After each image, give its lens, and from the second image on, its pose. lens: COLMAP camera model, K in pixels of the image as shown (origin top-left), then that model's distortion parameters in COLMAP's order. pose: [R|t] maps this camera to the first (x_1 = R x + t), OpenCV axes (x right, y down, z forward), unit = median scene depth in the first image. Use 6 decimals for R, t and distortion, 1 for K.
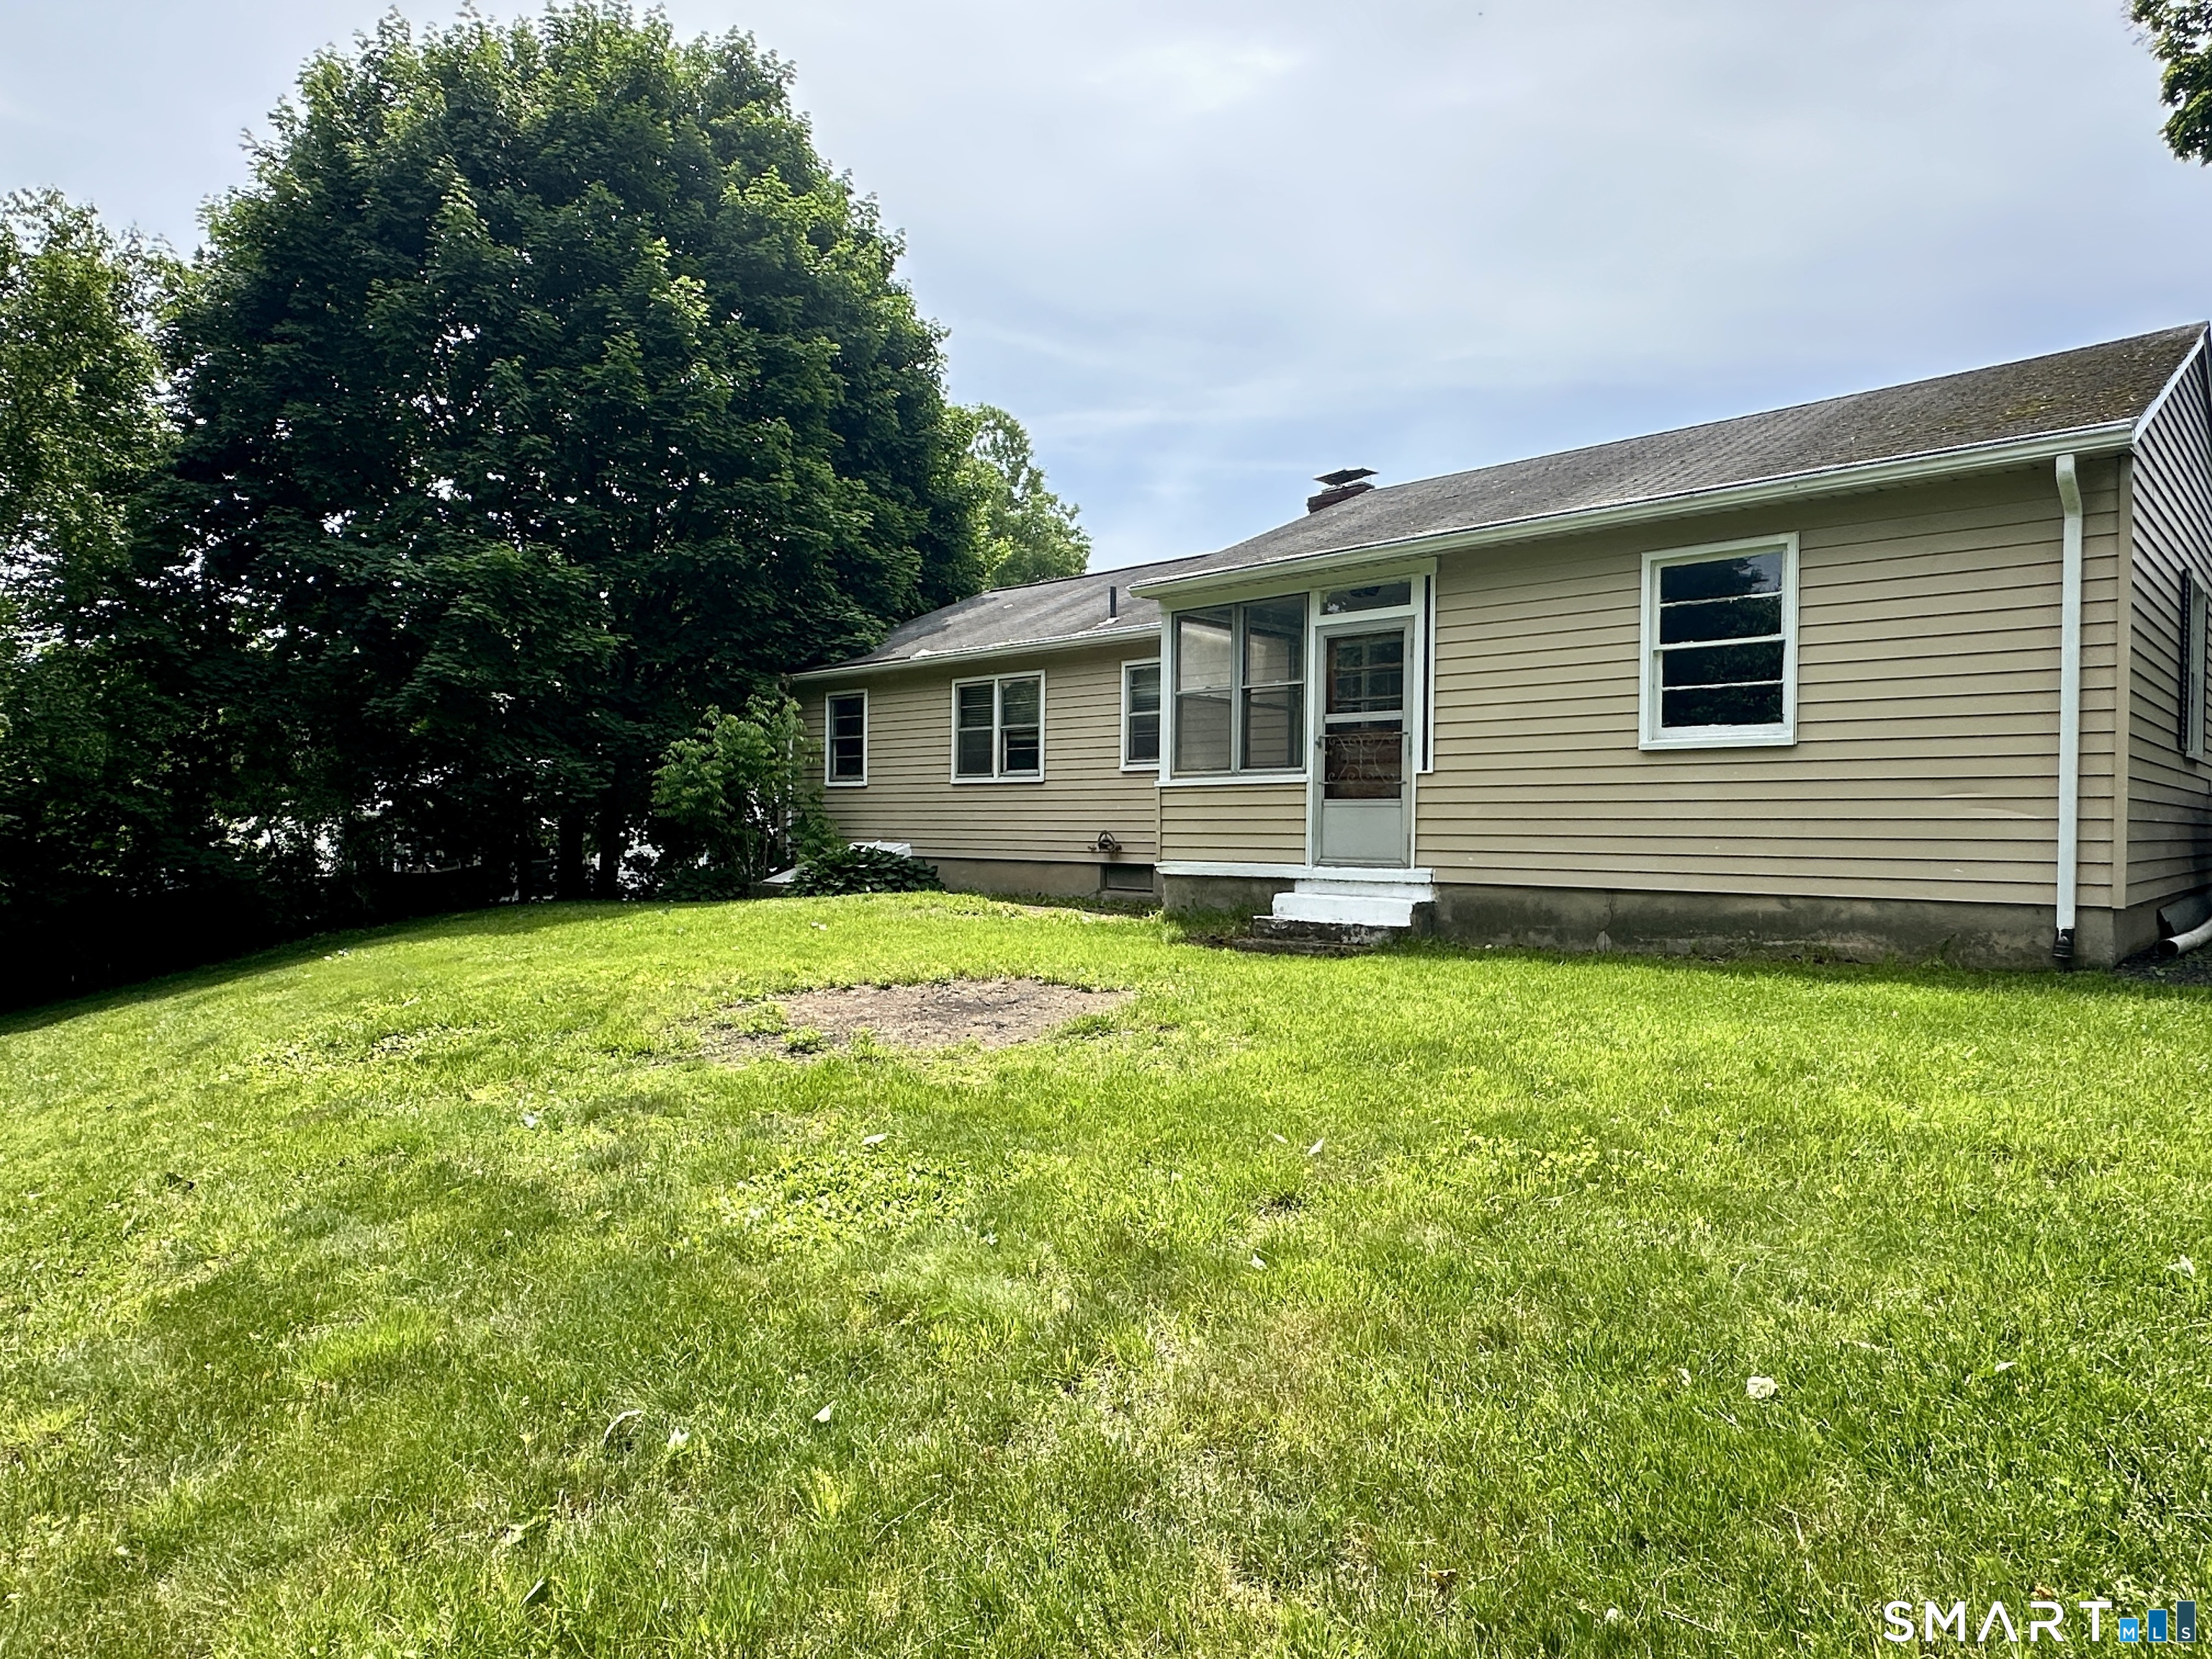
lens RADIAL K [[1331.3, 0, 1105.4], [0, 1331.3, 851.6], [0, 0, 1]] dist [-0.002288, 0.000704]
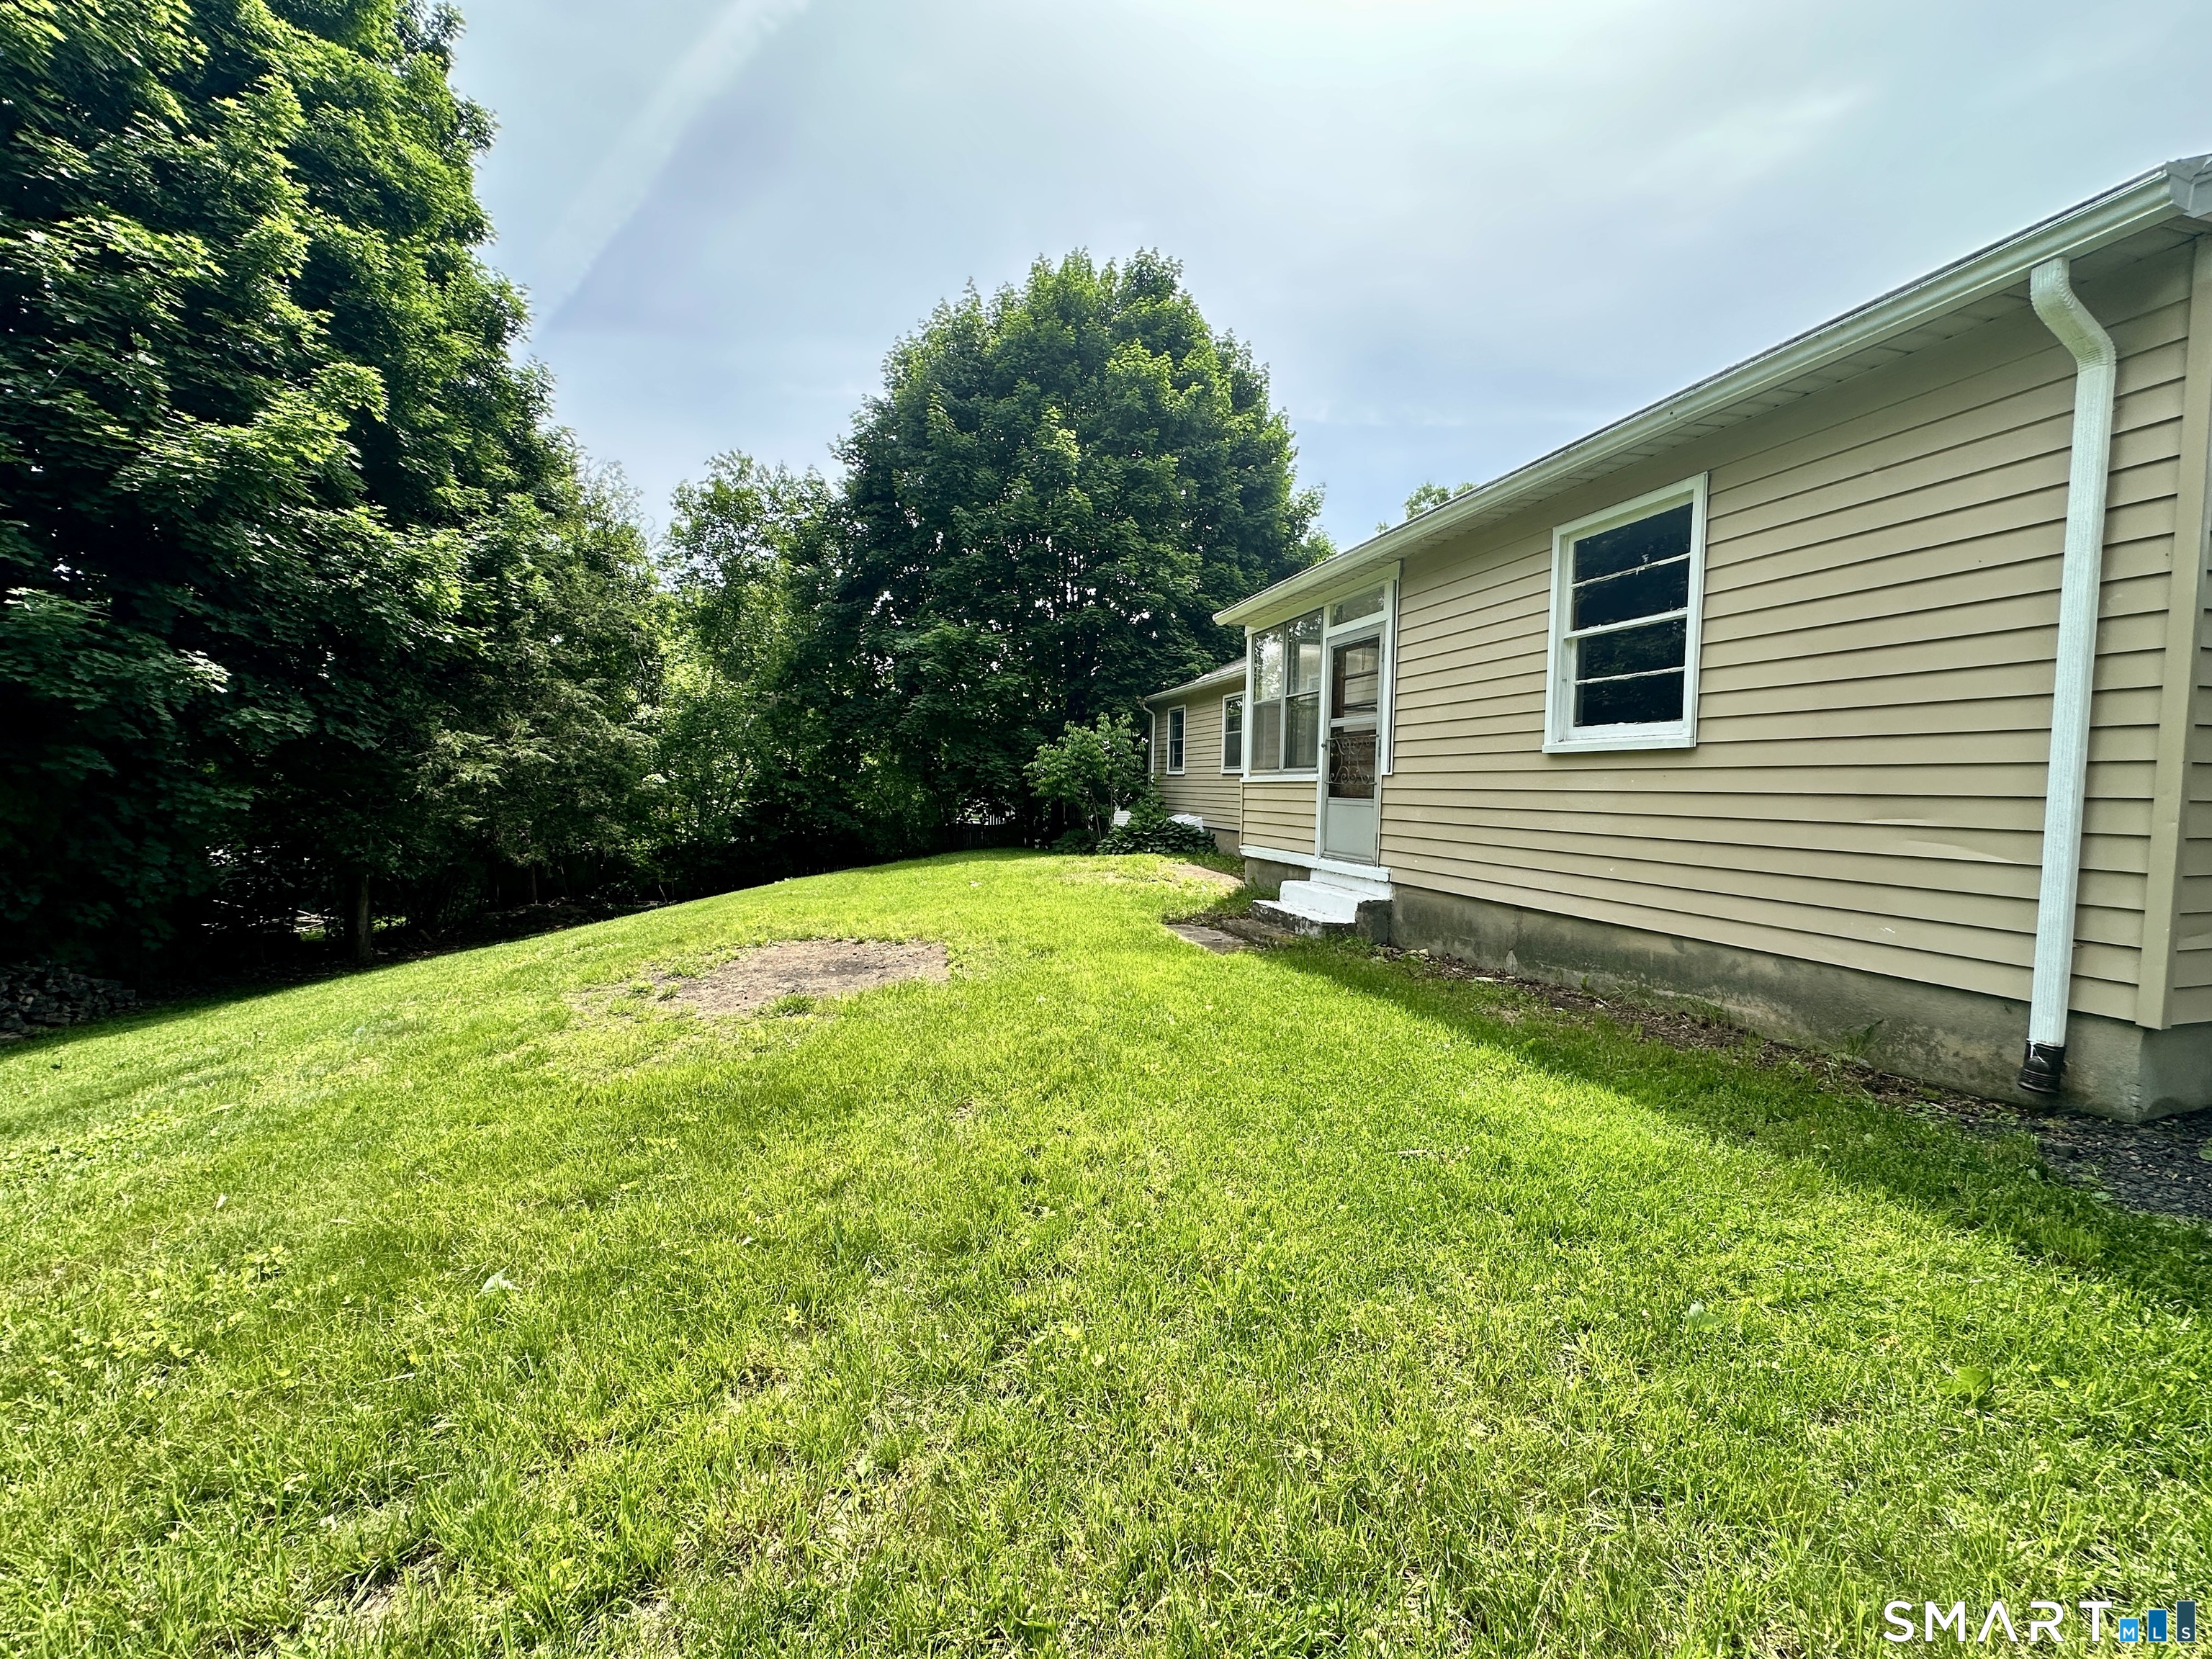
lens RADIAL K [[874.3, 0, 1108.0], [0, 874.3, 831.6], [0, 0, 1]] dist [-0.002113, -0.000131]
pose [[0.857989, 0.033257, -0.512590, 0.413220], [-0.018571, 0.999258, 0.033748, -0.035105], [0.513332, -0.019436, 0.857970, 0.320014]]
